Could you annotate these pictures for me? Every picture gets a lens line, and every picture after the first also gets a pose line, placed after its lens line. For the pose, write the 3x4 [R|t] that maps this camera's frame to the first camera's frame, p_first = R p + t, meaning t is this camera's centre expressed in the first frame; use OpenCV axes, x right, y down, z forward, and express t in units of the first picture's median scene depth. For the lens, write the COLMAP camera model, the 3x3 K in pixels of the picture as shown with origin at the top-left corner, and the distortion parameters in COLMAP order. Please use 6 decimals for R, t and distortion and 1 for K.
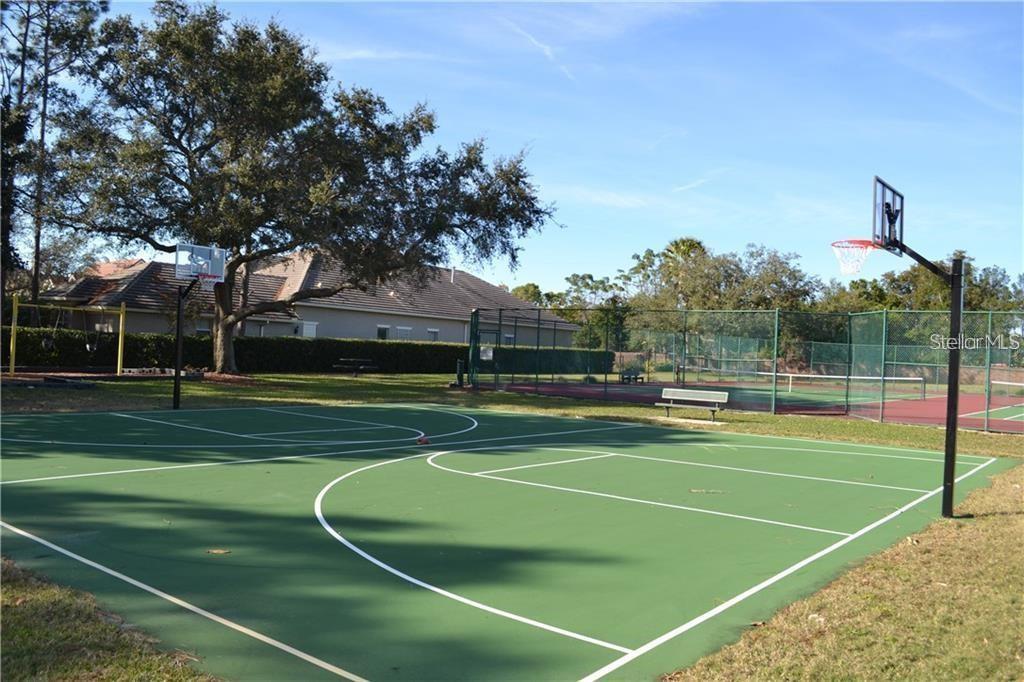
lens RADIAL K [[810.4, 0, 511.1], [0, 810.4, 344.0], [0, 0, 1]] dist [-0.015489, -0.006532]
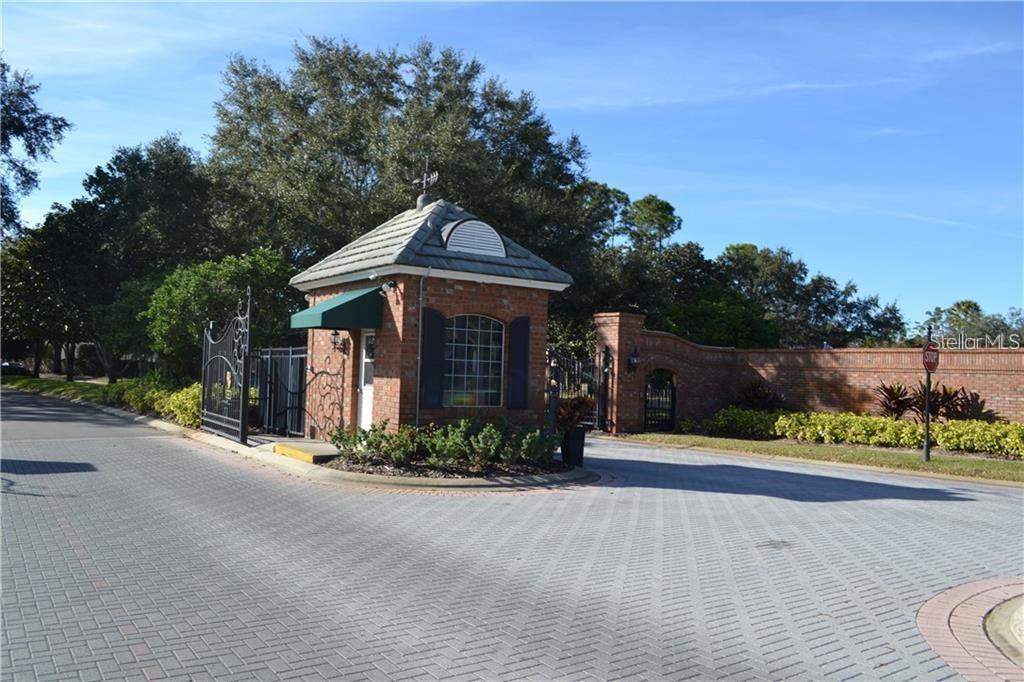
lens RADIAL K [[810.4, 0, 513.7], [0, 810.4, 340.1], [0, 0, 1]] dist [-0.015489, -0.006532]
pose [[0.955967, -0.014197, -0.293132, -0.163639], [0.003841, 0.999349, -0.035871, -0.009461], [0.293451, 0.033166, 0.955399, -0.743813]]
